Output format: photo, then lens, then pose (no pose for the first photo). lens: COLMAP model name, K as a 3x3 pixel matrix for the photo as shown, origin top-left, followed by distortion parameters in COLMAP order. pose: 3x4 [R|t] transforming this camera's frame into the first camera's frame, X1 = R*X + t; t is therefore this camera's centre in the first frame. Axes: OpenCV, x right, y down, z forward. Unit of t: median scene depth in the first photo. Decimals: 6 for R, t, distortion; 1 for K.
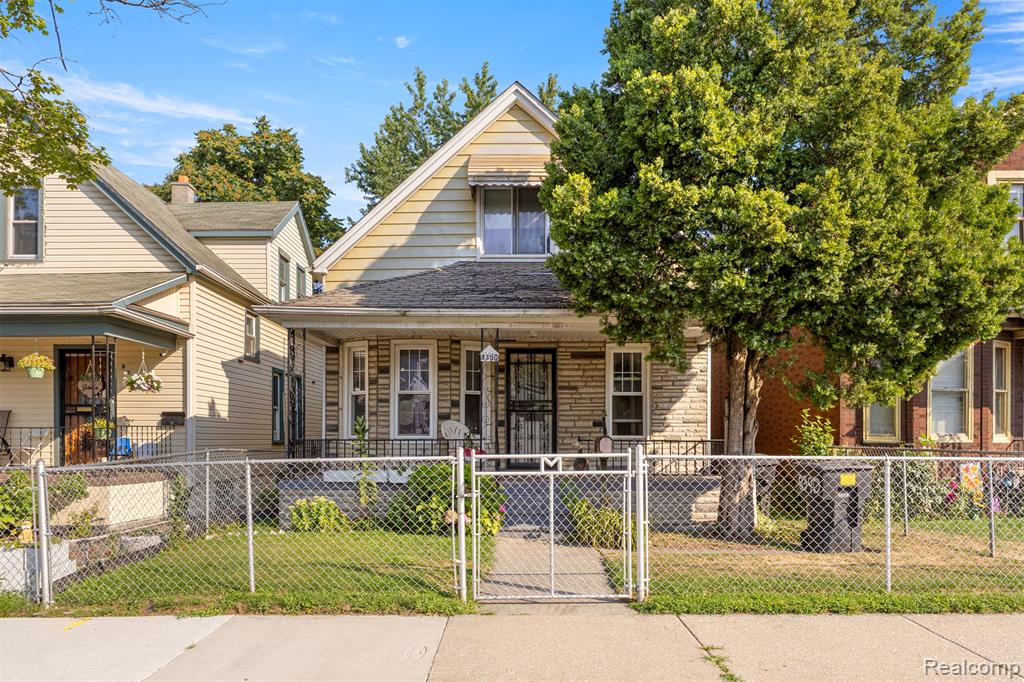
lens RADIAL K [[702.2, 0, 511.8], [0, 702.2, 421.9], [0, 0, 1]] dist [-0.001702, -0.000325]
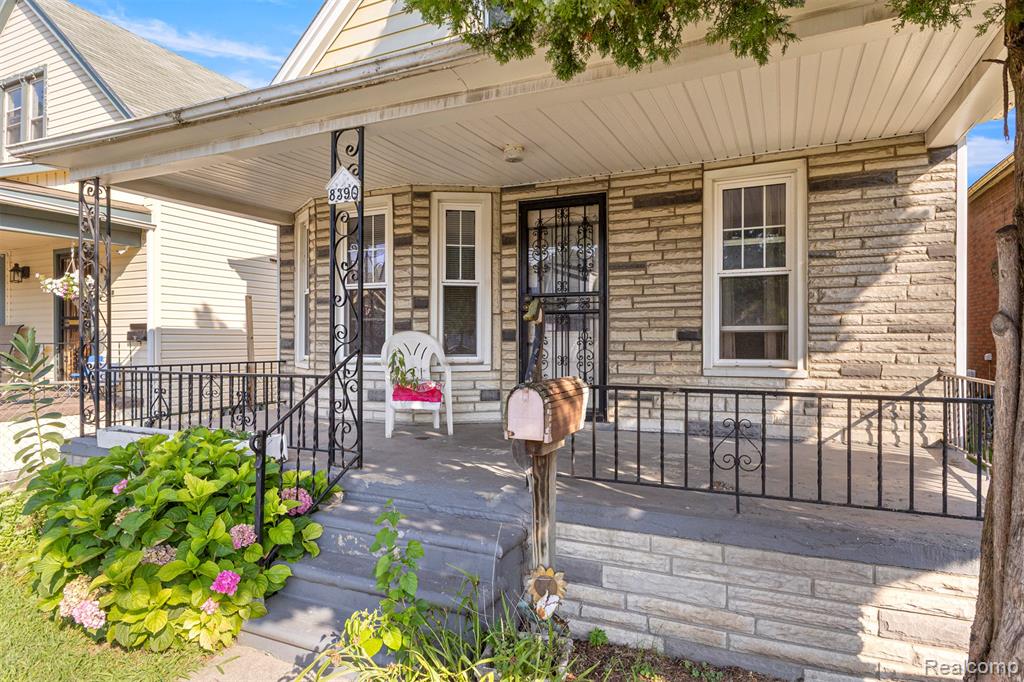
lens RADIAL K [[581.2, 0, 512.0], [0, 581.2, 341.0], [0, 0, 1]] dist [-0.006166, -0.000671]
pose [[0.911587, -0.002165, -0.411102, 0.178436], [0.011778, 0.999713, 0.020853, -0.003250], [0.410939, -0.023851, 0.911351, 0.572992]]
